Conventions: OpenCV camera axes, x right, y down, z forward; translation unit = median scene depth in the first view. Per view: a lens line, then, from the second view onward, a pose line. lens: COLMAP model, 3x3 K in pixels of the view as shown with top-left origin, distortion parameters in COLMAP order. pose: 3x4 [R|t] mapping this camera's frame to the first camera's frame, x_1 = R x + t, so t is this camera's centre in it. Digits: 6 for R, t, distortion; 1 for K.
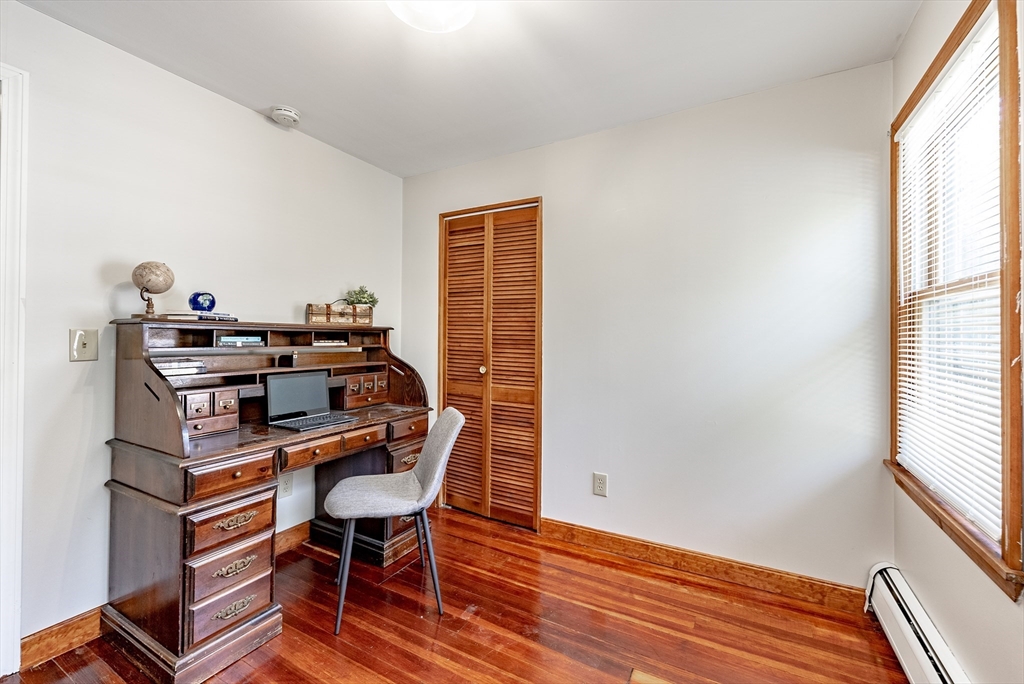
lens RADIAL K [[424.0, 0, 511.9], [0, 424.0, 329.7], [0, 0, 1]] dist [-0.000045, -0.000052]
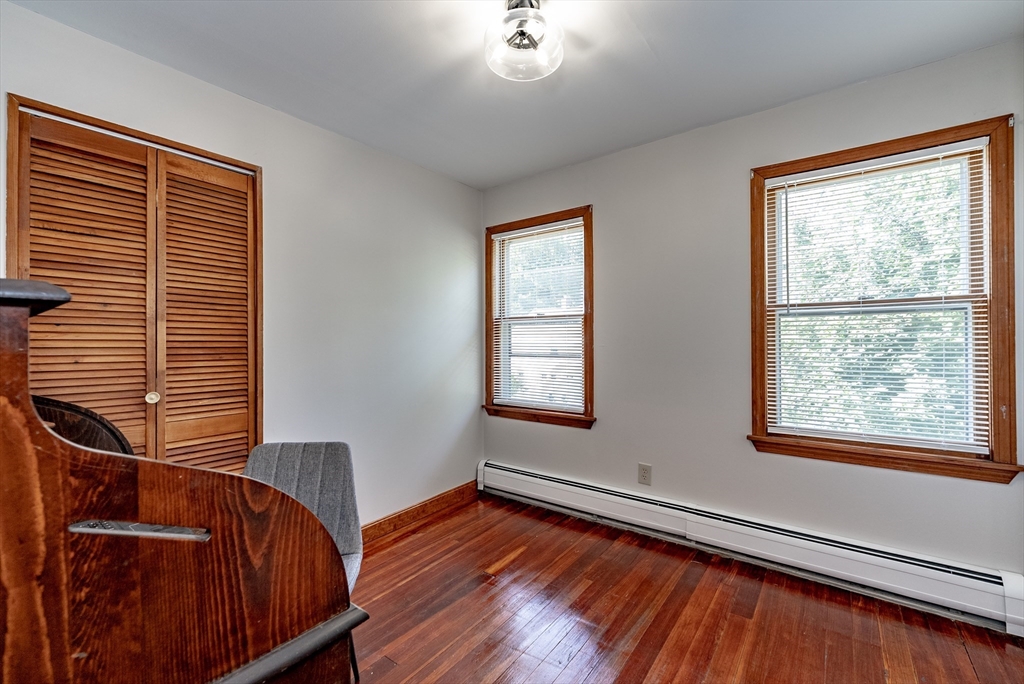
lens RADIAL K [[433.1, 0, 512.0], [0, 433.1, 339.5], [0, 0, 1]] dist [-0.000819, -0.000205]
pose [[0.134043, -0.005684, 0.990959, -0.807563], [-0.002974, 0.999977, 0.006138, 0.004013], [-0.990971, -0.003770, 0.134022, 0.501692]]
